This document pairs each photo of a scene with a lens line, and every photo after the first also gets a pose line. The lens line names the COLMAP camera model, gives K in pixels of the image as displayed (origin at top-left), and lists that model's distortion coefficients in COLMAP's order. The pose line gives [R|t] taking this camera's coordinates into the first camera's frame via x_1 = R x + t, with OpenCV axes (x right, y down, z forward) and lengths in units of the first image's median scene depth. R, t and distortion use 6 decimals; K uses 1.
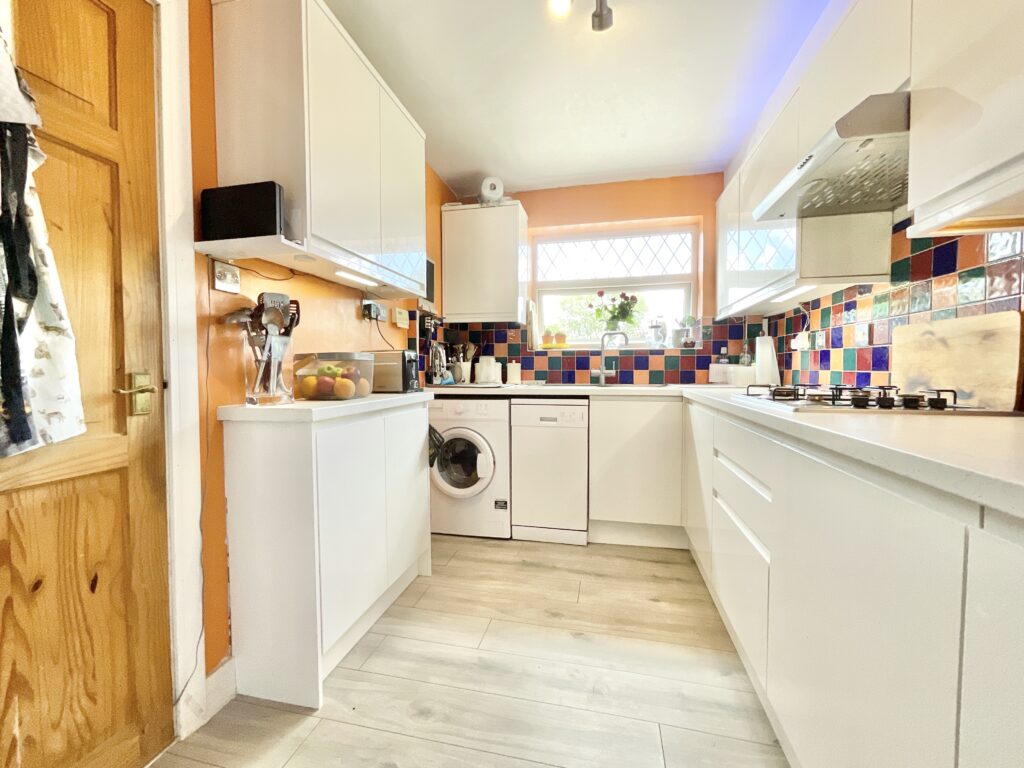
lens RADIAL K [[416.0, 0, 513.6], [0, 416.0, 382.4], [0, 0, 1]] dist [0.001188, 0.001226]
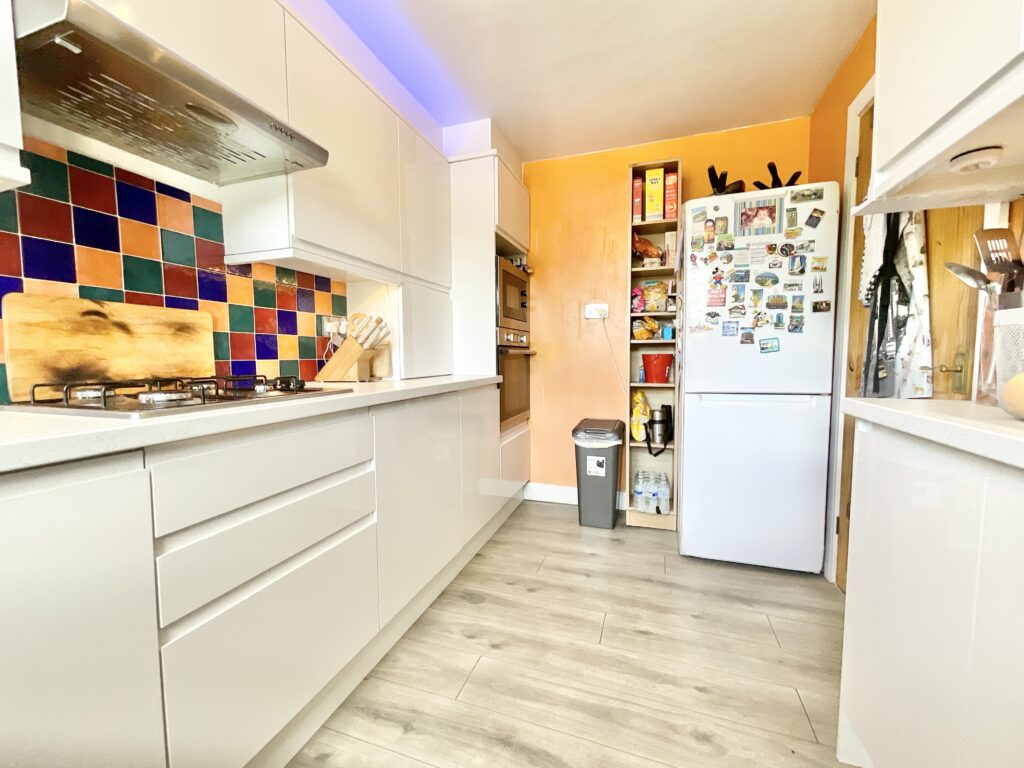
lens RADIAL K [[416.0, 0, 508.5], [0, 416.0, 382.3], [0, 0, 1]] dist [0.001188, 0.001226]
pose [[-0.993407, -0.000293, 0.114643, 0.097362], [0.011305, 0.994873, 0.100503, -0.060879], [-0.114084, 0.101137, -0.988310, 1.848803]]
